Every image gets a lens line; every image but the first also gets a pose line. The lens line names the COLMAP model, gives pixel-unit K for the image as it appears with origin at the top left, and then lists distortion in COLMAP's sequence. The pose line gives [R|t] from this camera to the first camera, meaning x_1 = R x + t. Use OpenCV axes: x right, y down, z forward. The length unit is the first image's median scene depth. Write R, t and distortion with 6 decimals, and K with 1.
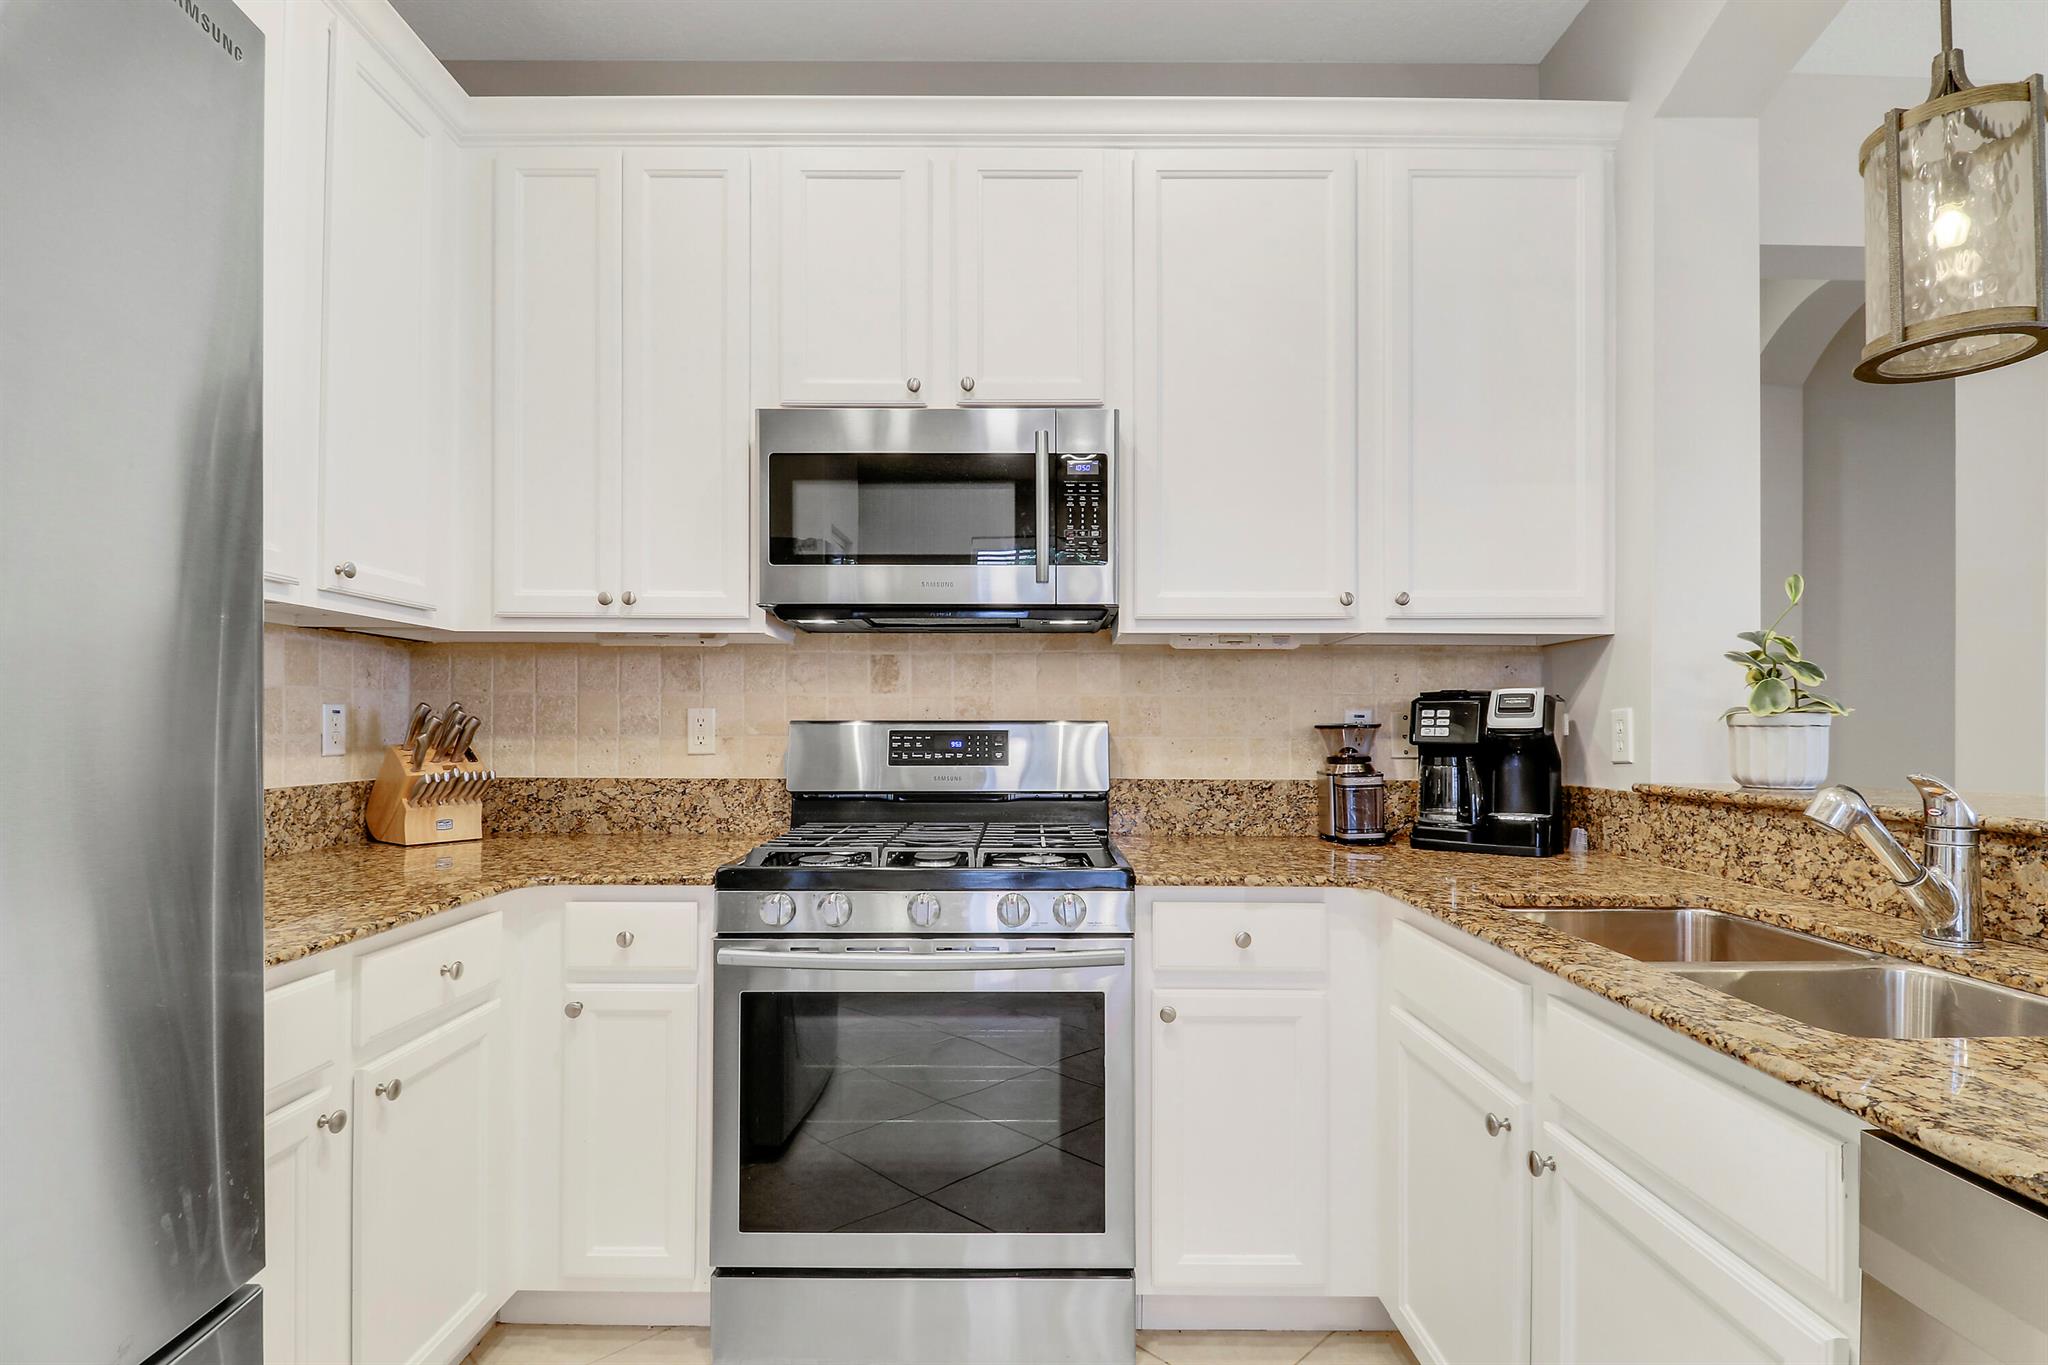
lens RADIAL K [[961.4, 0, 1019.3], [0, 961.4, 720.6], [0, 0, 1]] dist [0.003719, -0.004268]
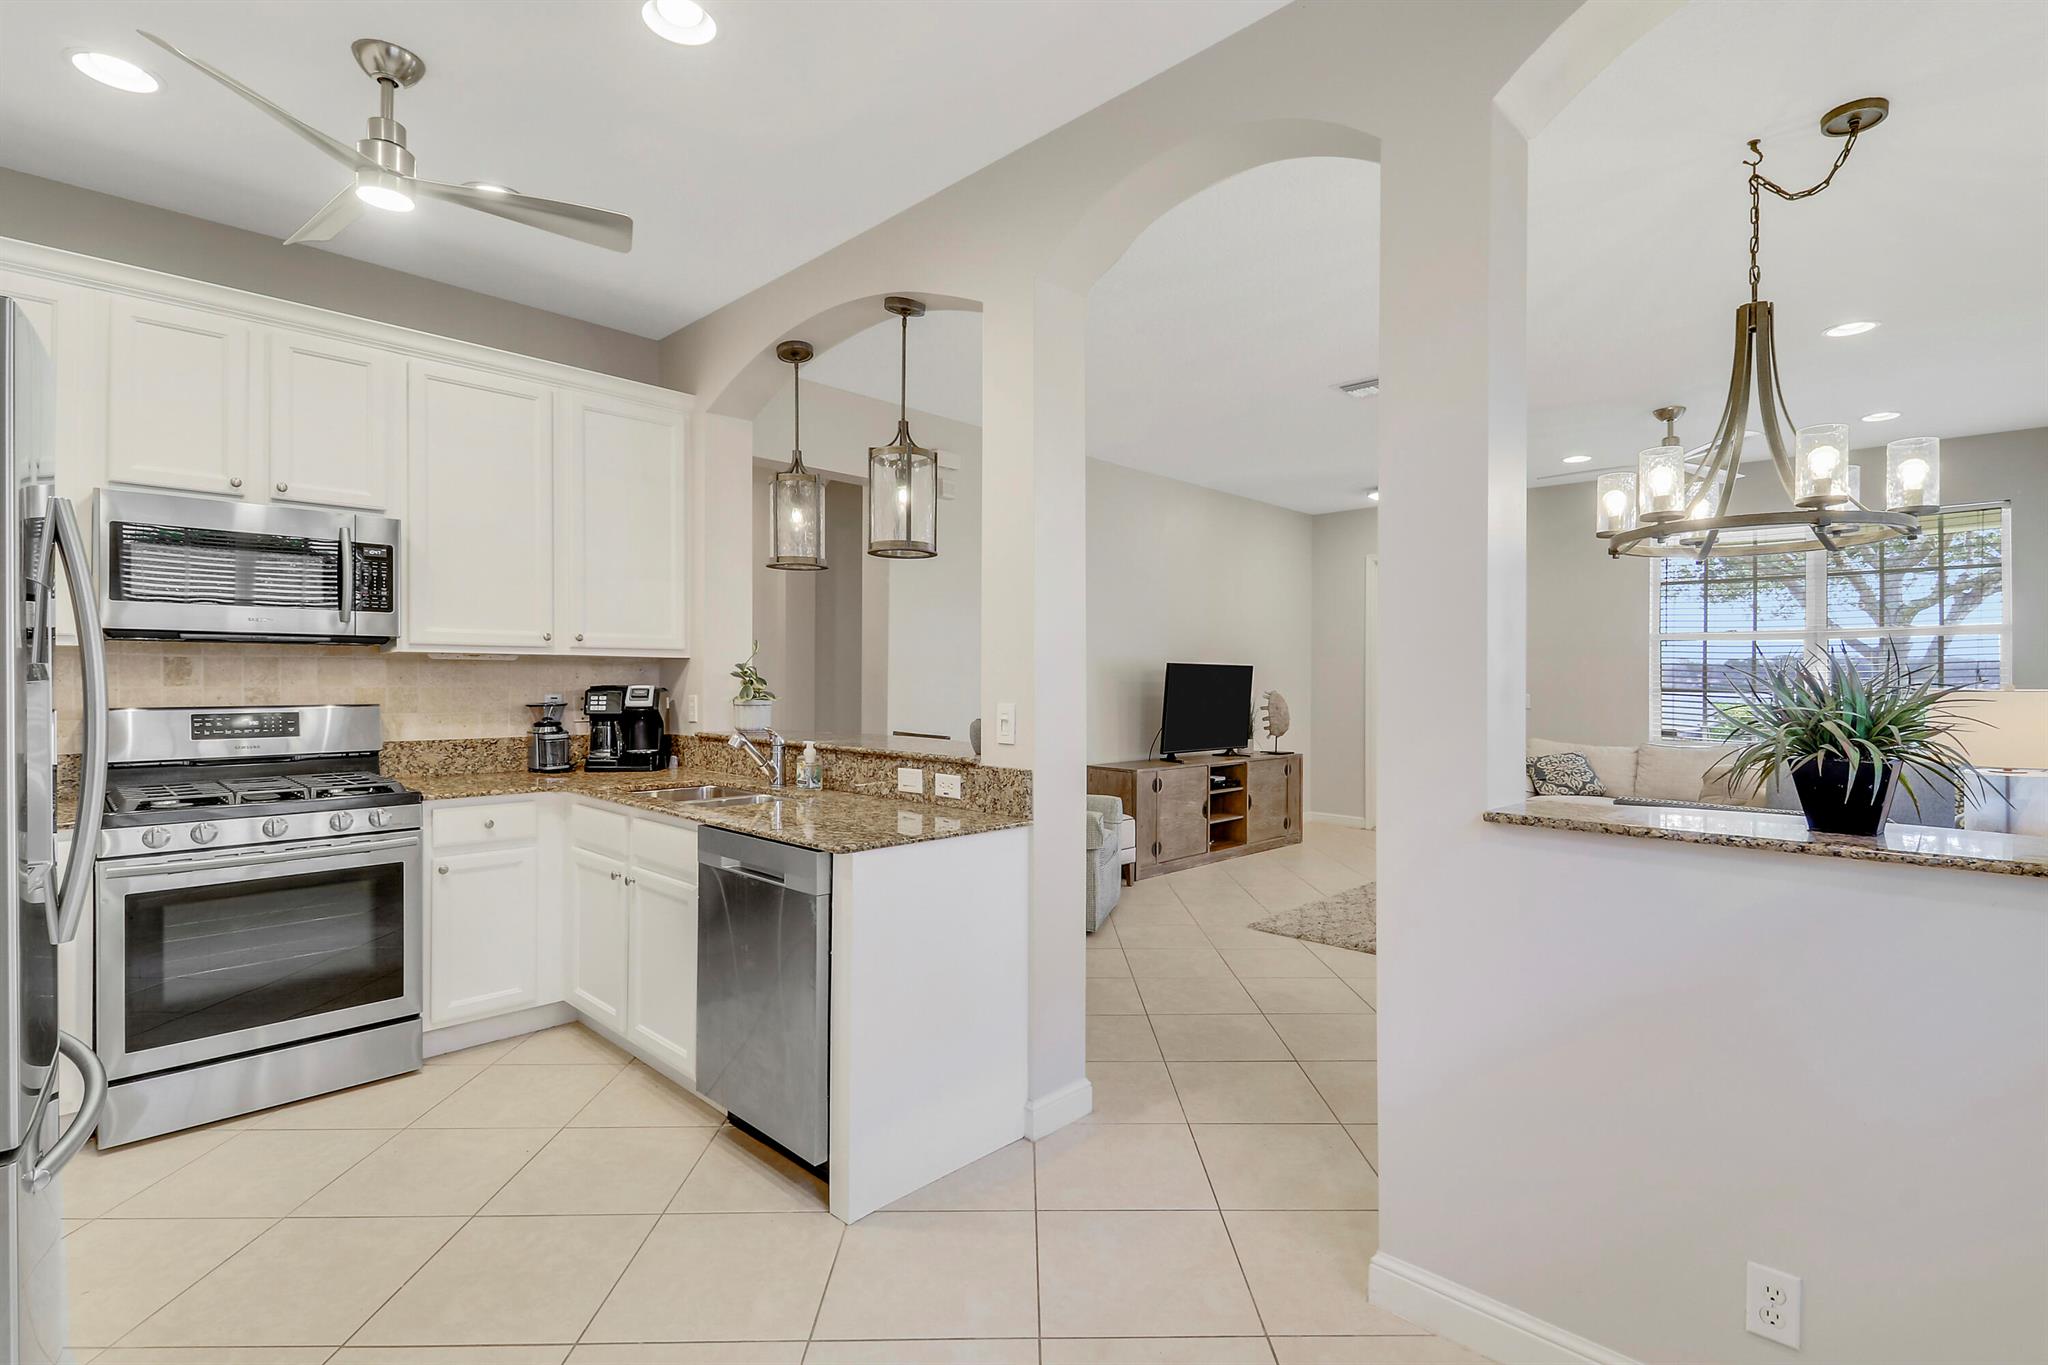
lens RADIAL K [[961.4, 0, 1060.1], [0, 961.4, 684.1], [0, 0, 1]] dist [0.003719, -0.004268]
pose [[0.674122, -0.002716, 0.738615, -0.345372], [-0.010804, 0.999850, 0.013536, -0.071806], [-0.738541, -0.017105, 0.673991, -0.931059]]
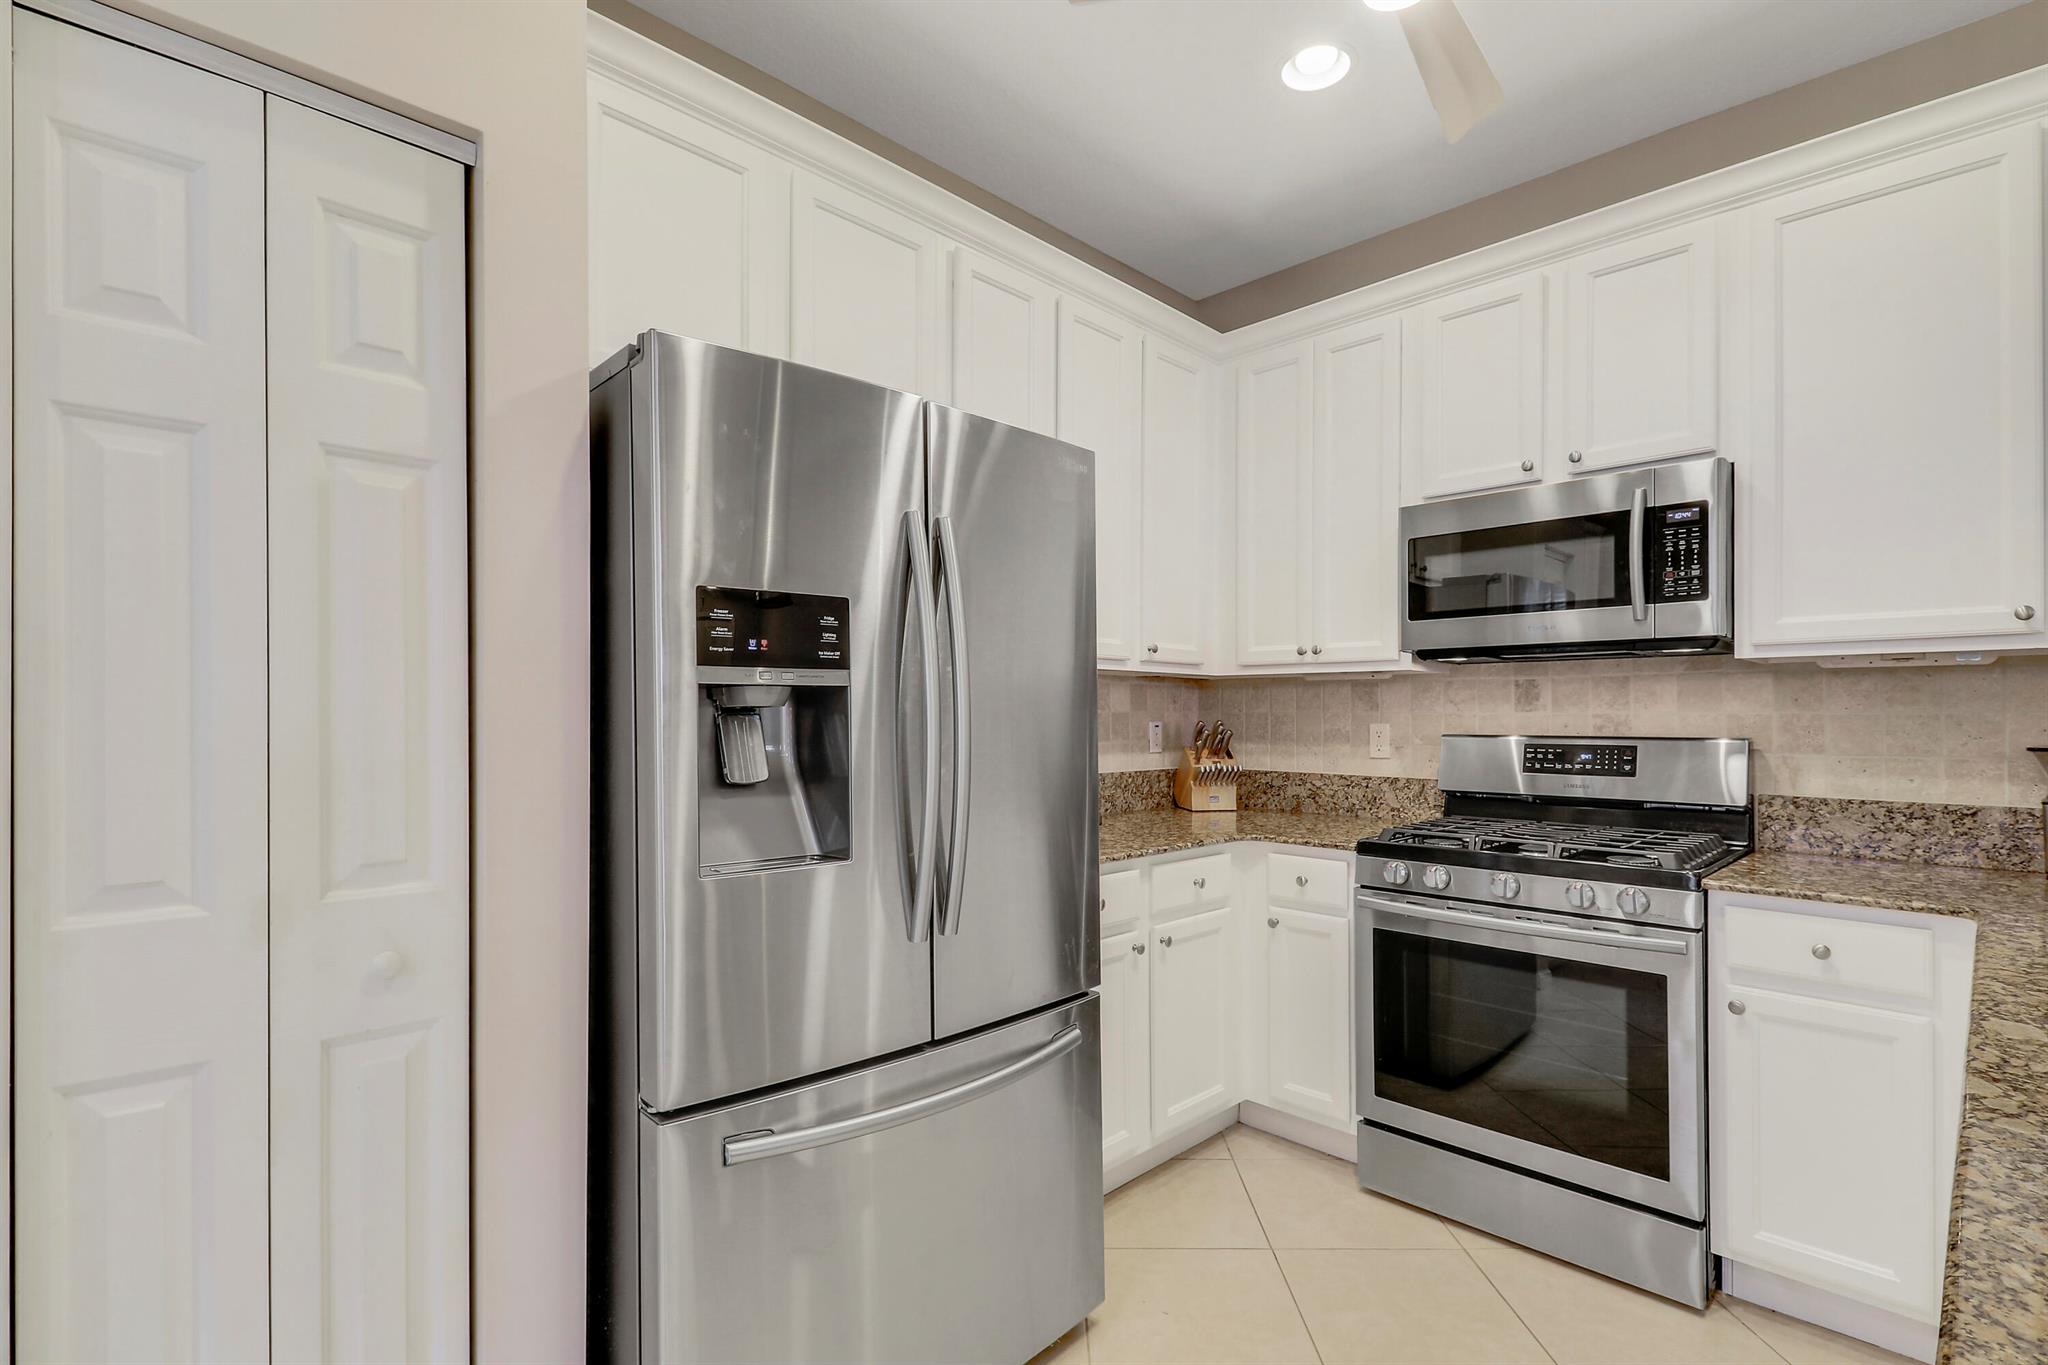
lens RADIAL K [[961.4, 0, 1045.9], [0, 961.4, 714.3], [0, 0, 1]] dist [0.003719, -0.004268]
pose [[0.710656, -0.000614, -0.703539, 0.317246], [0.003749, 0.999989, 0.002915, -0.035709], [0.703530, -0.004709, 0.710650, -0.308500]]
